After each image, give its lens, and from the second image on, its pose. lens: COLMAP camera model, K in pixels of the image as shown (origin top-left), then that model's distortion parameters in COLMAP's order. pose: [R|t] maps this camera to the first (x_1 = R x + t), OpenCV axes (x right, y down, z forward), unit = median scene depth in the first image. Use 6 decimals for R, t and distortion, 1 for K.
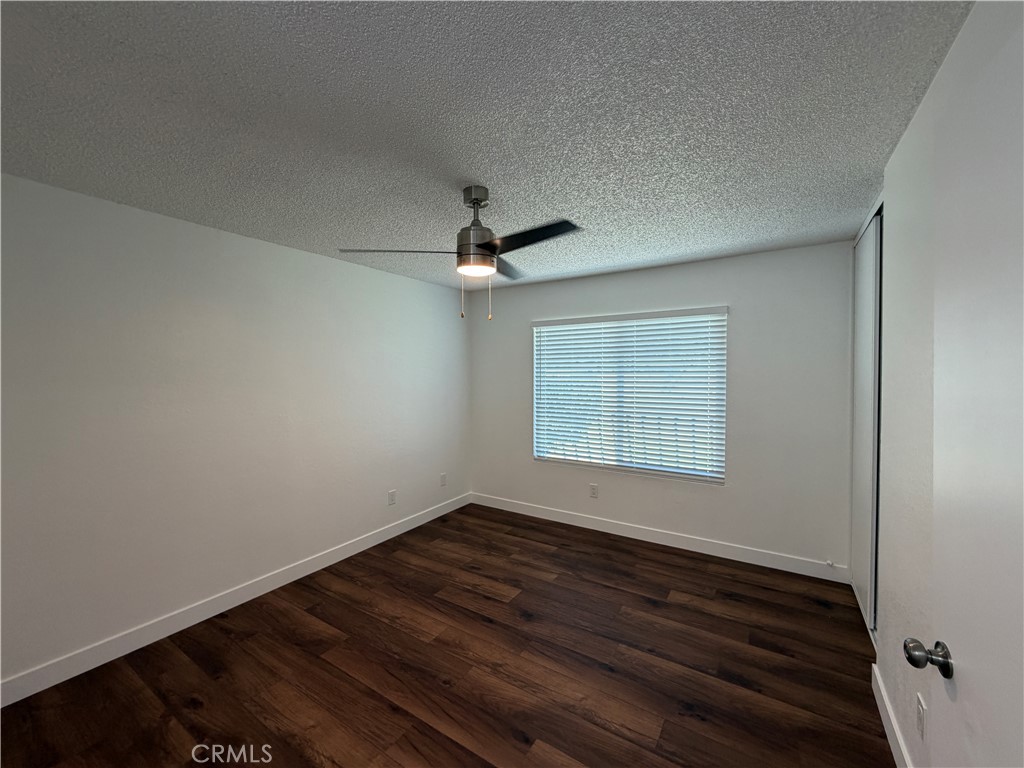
lens RADIAL K [[408.6, 0, 514.4], [0, 408.6, 383.7], [0, 0, 1]] dist [-0.004053, 0.000504]
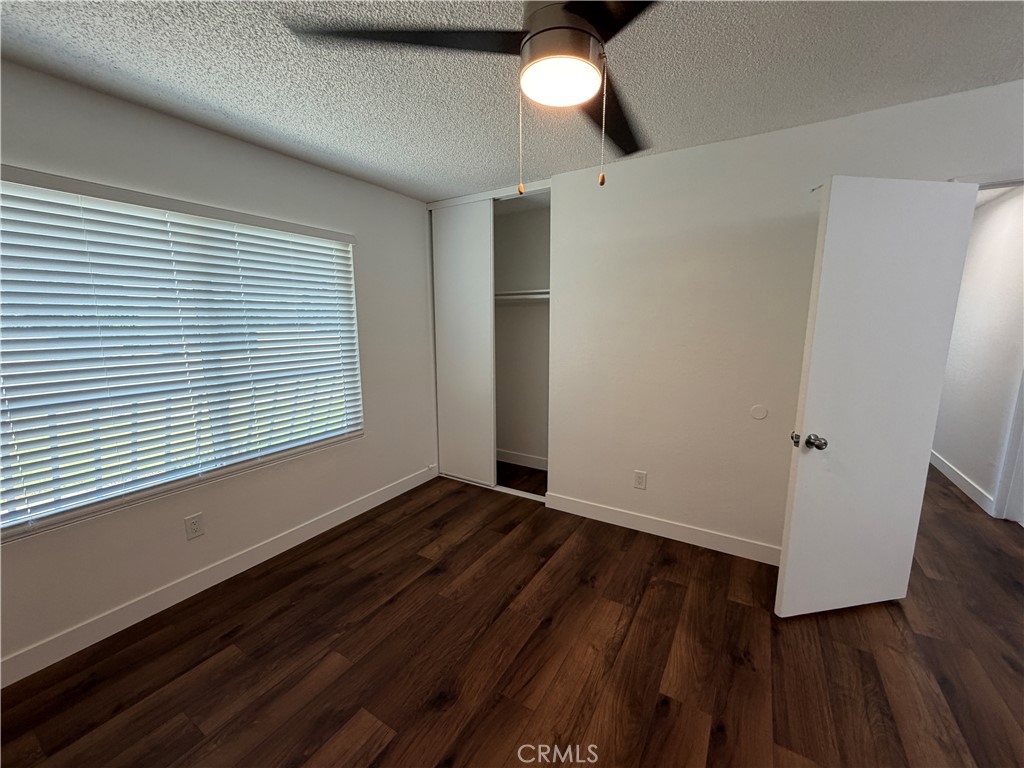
lens RADIAL K [[408.6, 0, 509.5], [0, 408.6, 381.0], [0, 0, 1]] dist [-0.004053, 0.000504]
pose [[-0.025152, -0.144105, 0.989243, -0.477116], [0.030055, 0.988999, 0.144834, 0.001493], [-0.999232, 0.033375, -0.020544, 0.829109]]
